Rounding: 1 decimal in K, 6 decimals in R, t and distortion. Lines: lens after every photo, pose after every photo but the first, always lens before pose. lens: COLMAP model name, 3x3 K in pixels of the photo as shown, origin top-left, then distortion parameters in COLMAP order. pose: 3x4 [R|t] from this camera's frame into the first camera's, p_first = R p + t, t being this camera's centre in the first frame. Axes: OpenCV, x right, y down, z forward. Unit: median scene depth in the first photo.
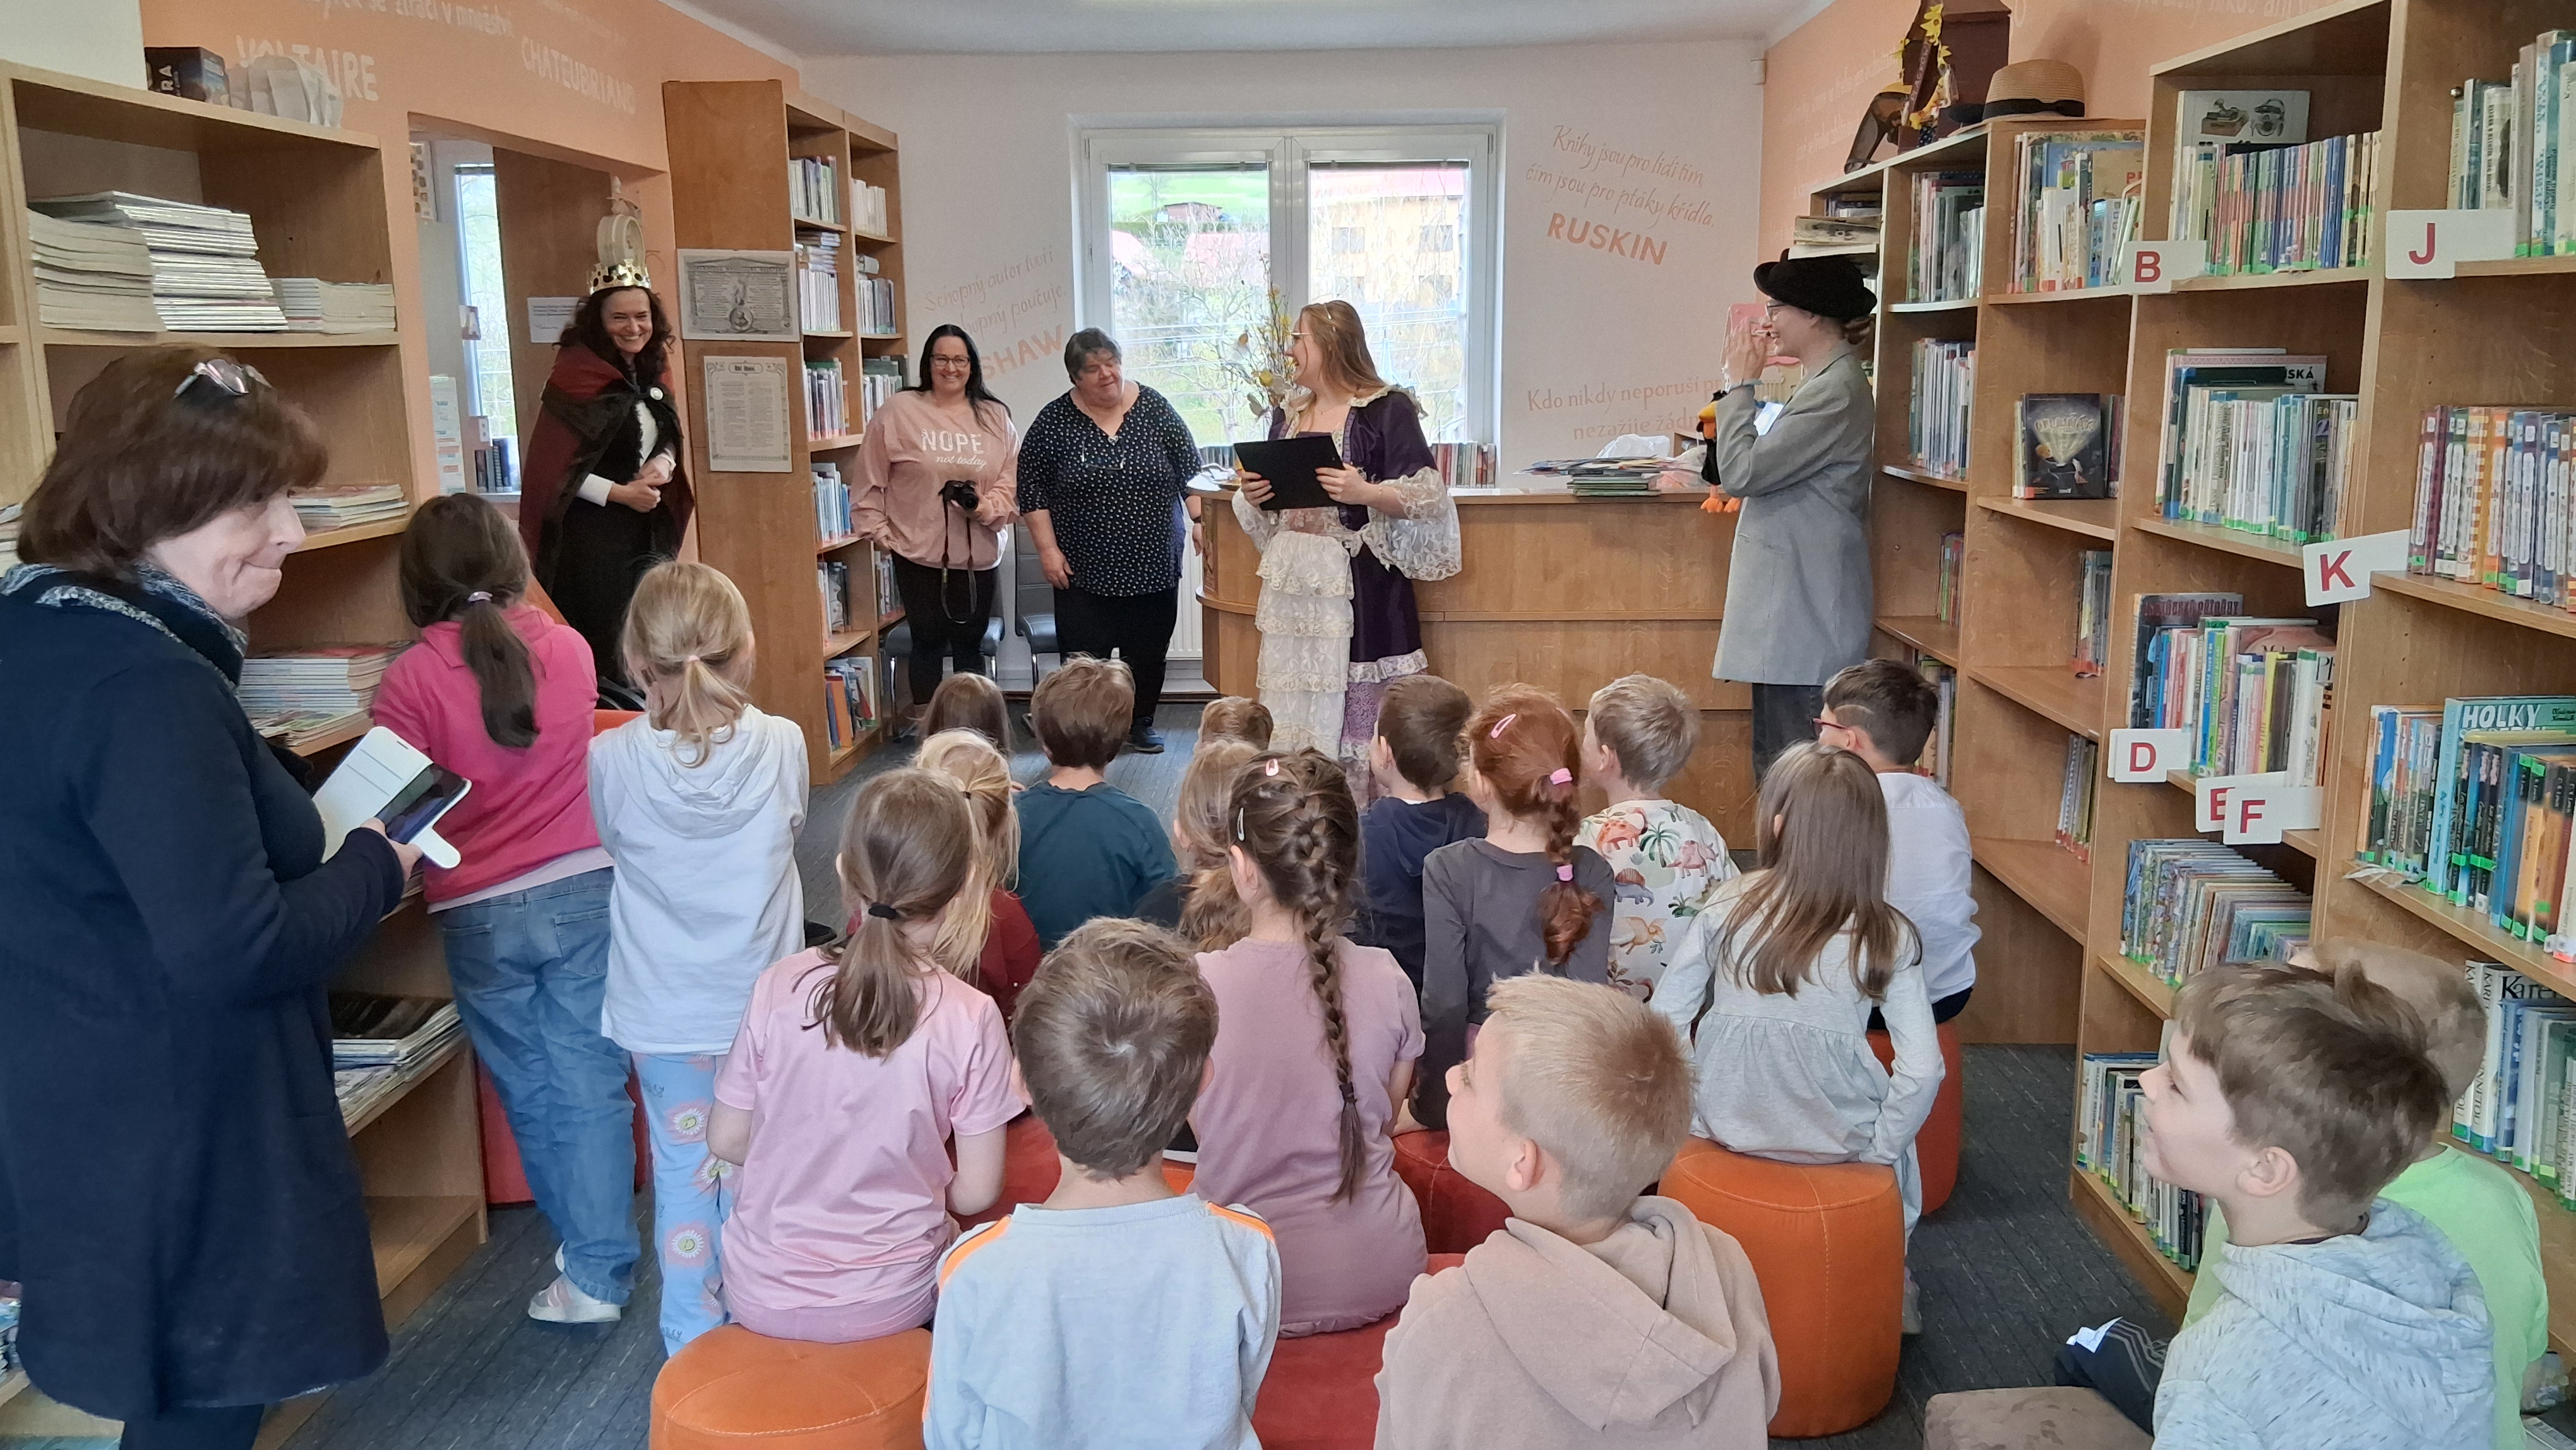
lens RADIAL K [[1922.0, 0, 1277.2], [0, 1922.0, 742.1], [0, 0, 1]] dist [0.111227, -0.186138]
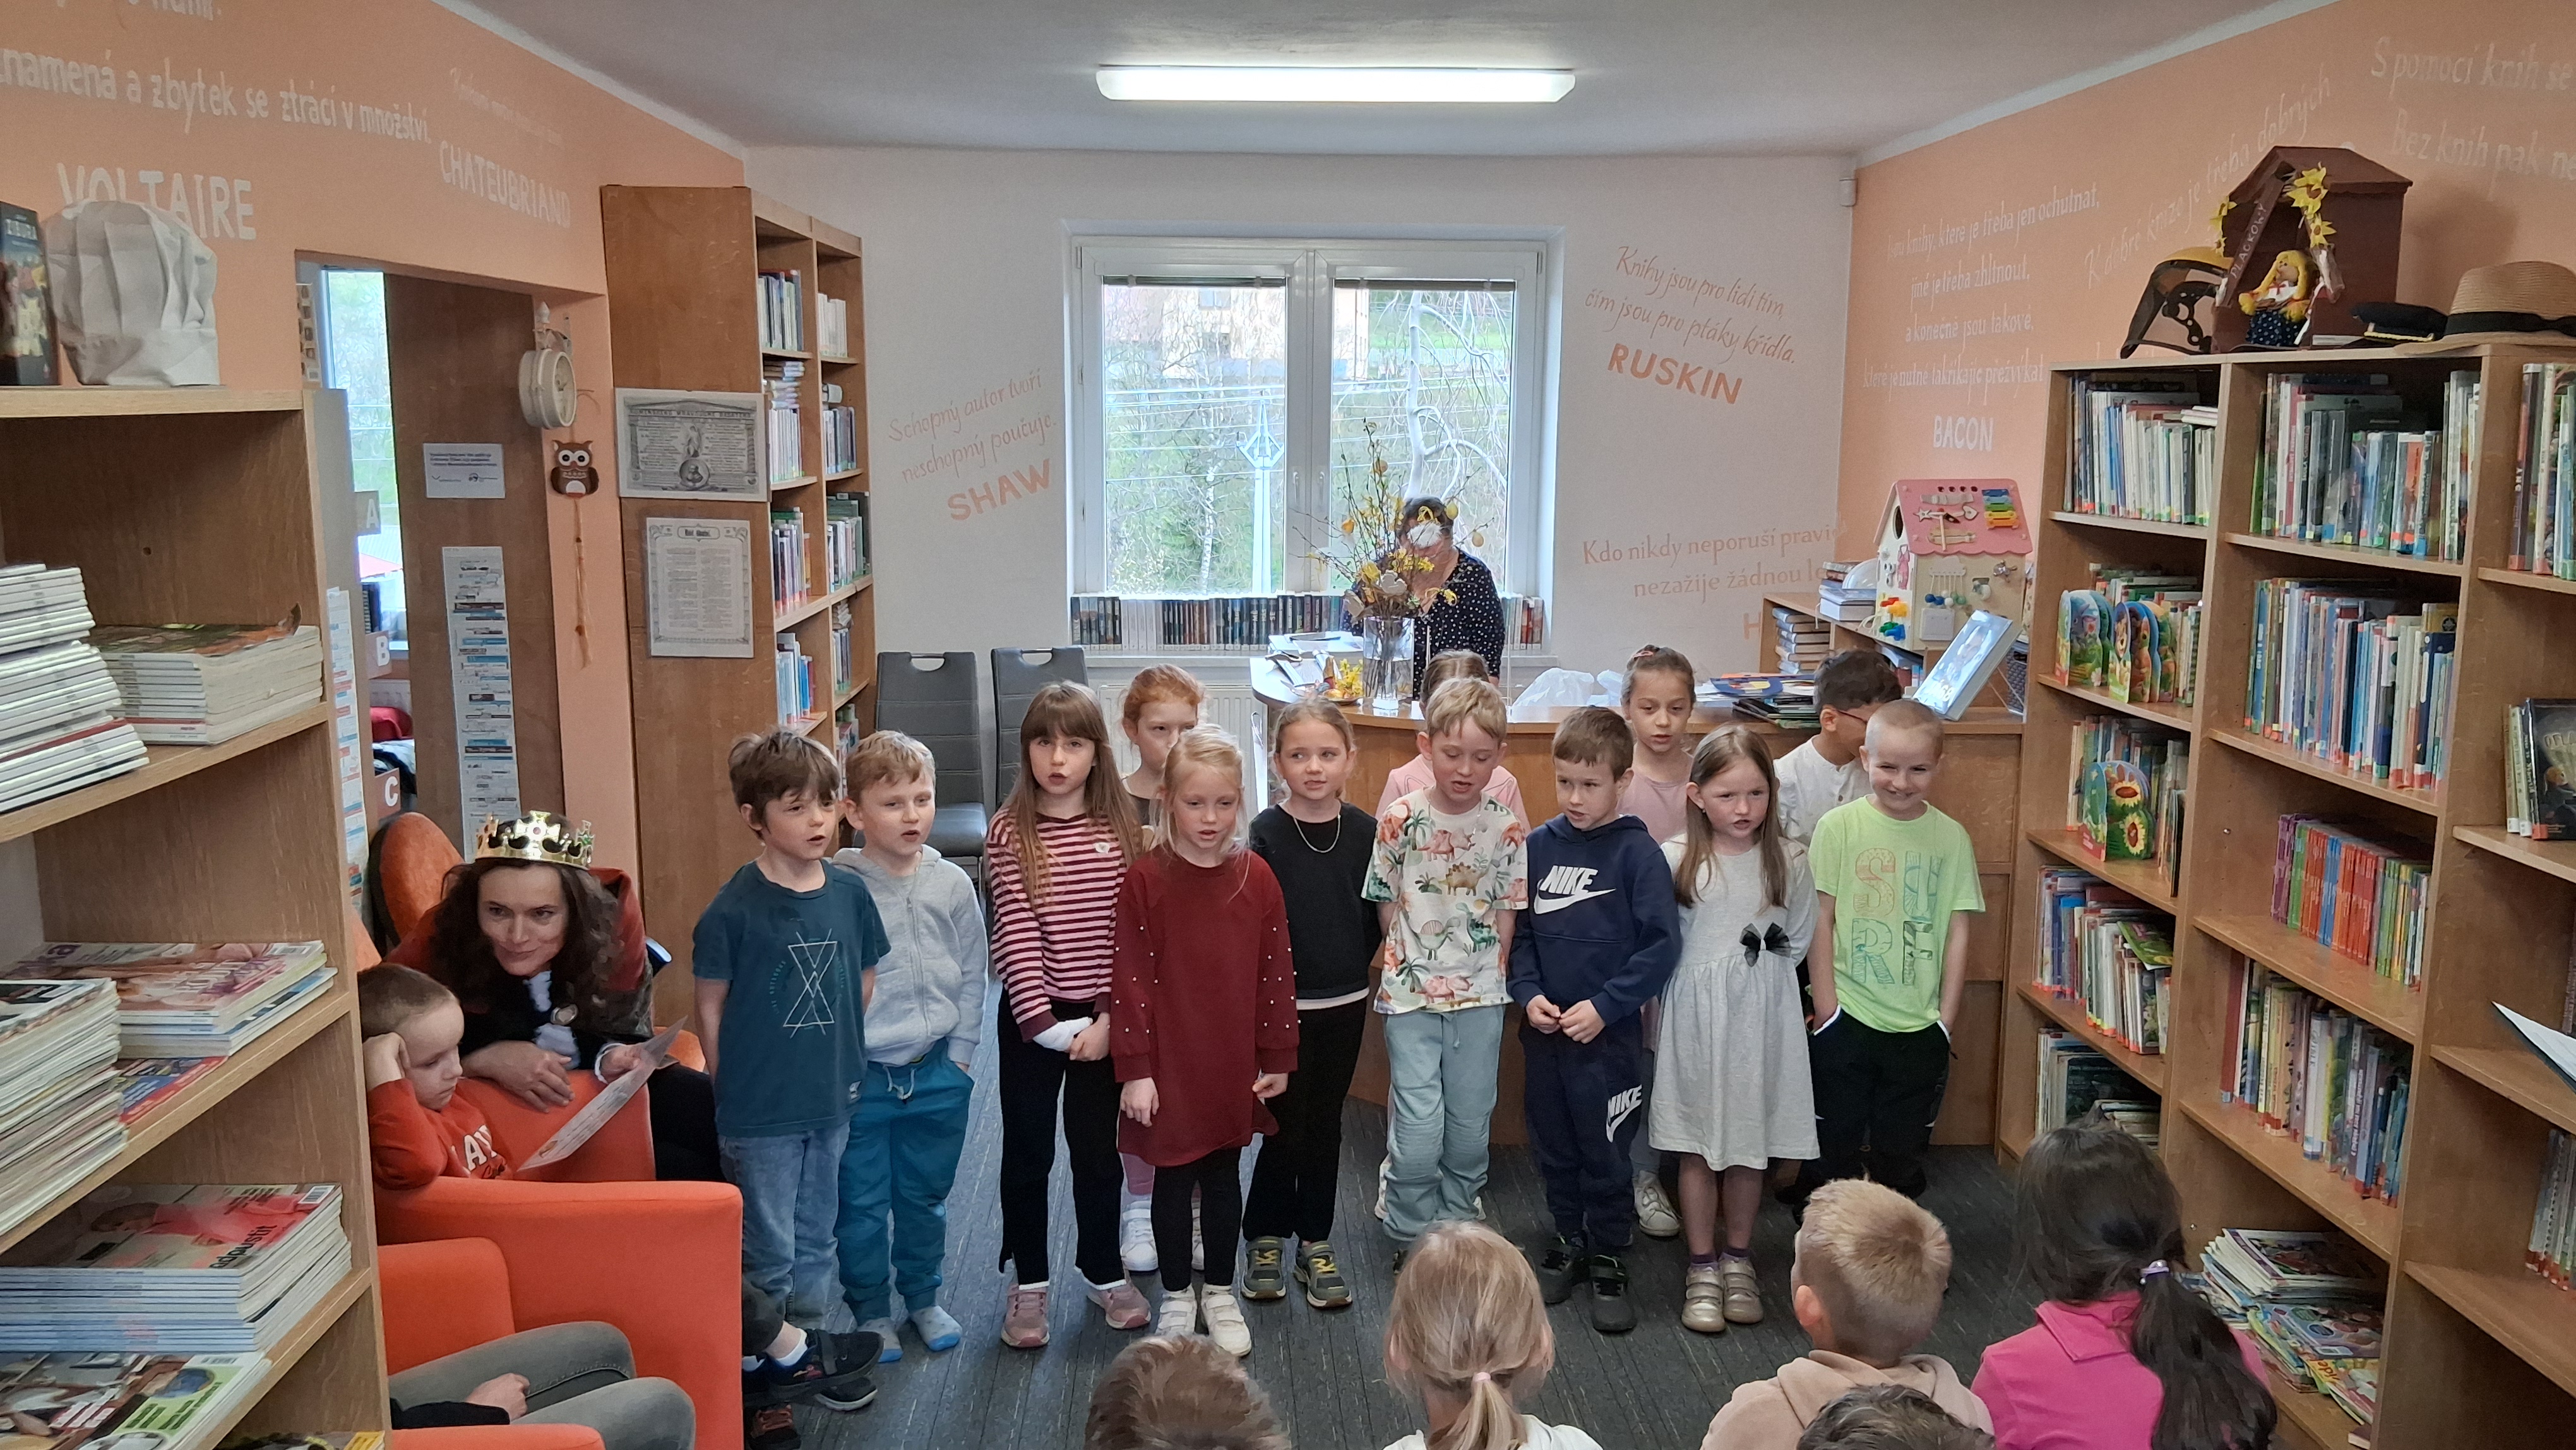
lens RADIAL K [[1950.8, 0, 1288.0], [0, 1950.8, 725.0], [0, 0, 1]] dist [0.114221, -0.158205]
pose [[0.997294, 0.005157, 0.073337, -0.086287], [-0.002340, 0.999258, -0.038446, -0.080014], [-0.073480, 0.038170, 0.996566, 0.157604]]
